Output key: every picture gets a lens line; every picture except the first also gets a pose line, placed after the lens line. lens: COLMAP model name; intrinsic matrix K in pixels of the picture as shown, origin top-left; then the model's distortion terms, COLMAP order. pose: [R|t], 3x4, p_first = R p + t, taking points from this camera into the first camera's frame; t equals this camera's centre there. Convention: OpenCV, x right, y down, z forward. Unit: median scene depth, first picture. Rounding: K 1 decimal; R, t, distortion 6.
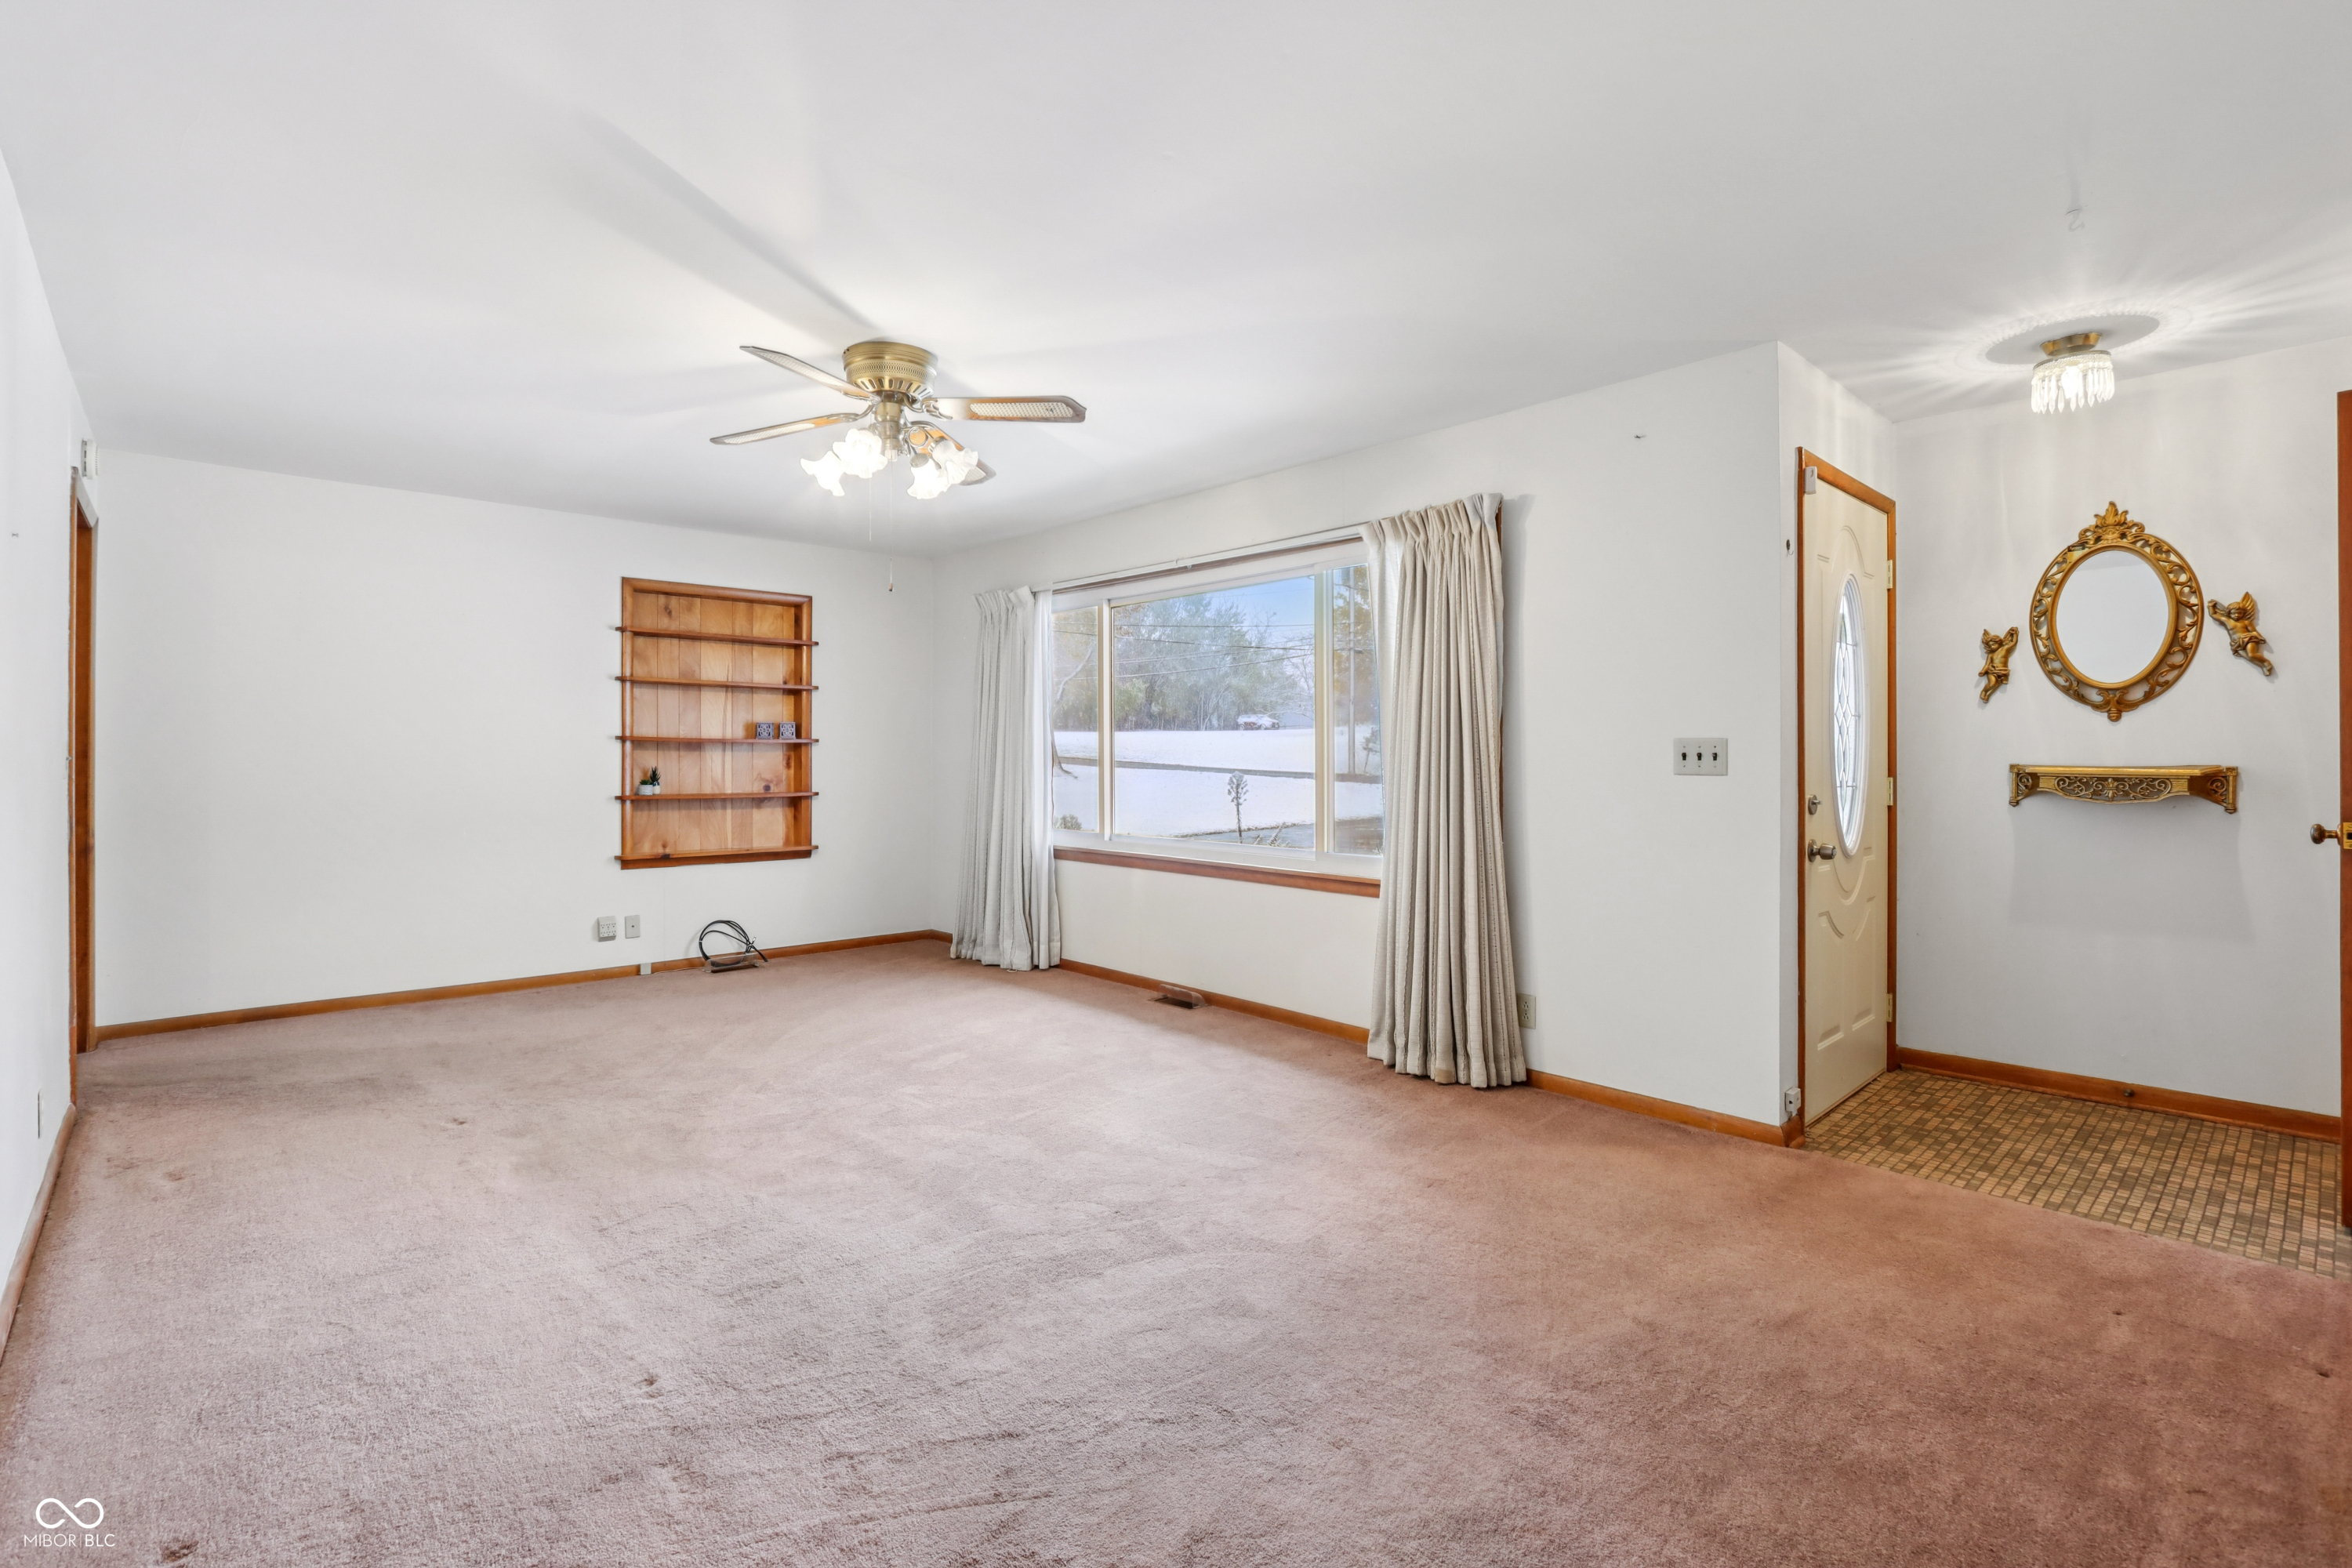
lens RADIAL K [[1101.3, 0, 1165.2], [0, 1101.3, 746.6], [0, 0, 1]] dist [-0.016184, 0.001128]
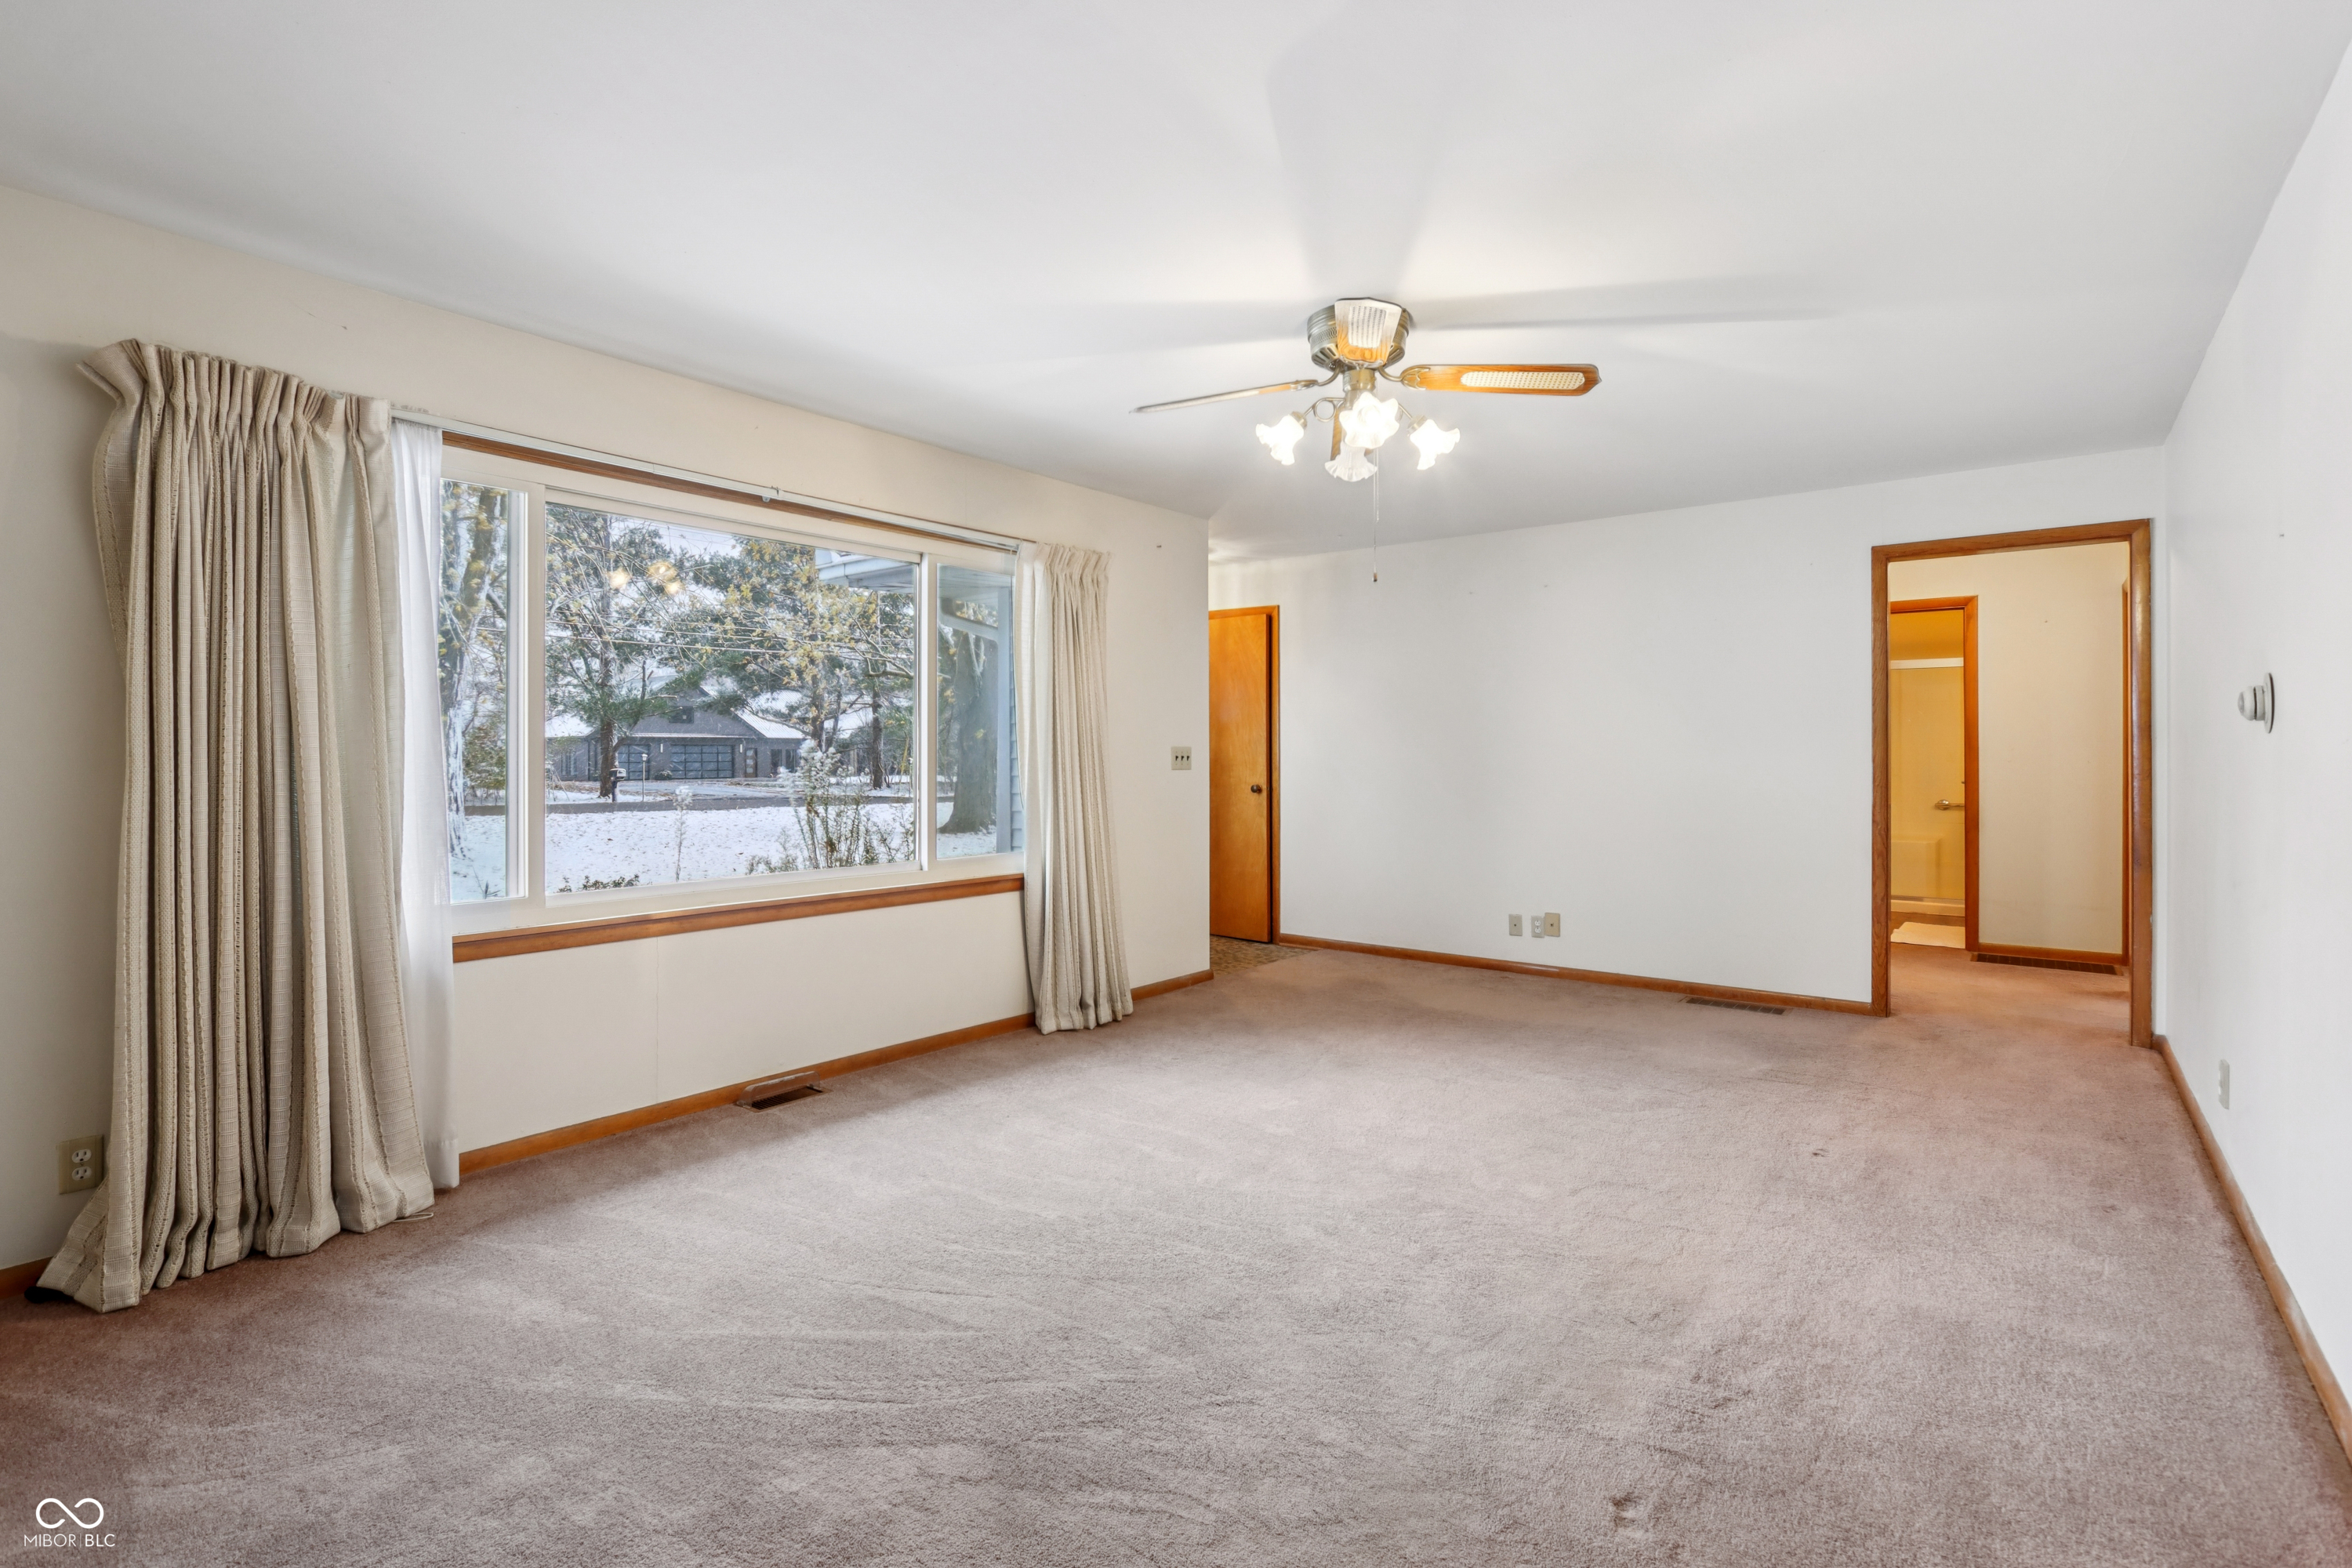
lens RADIAL K [[1101.3, 0, 1169.9], [0, 1101.3, 760.3], [0, 0, 1]] dist [-0.016184, 0.001128]
pose [[-0.161110, -0.004053, 0.986928, -0.798624], [-0.005475, 0.999980, 0.003213, 0.004953], [-0.986921, -0.004886, -0.161129, 0.928893]]
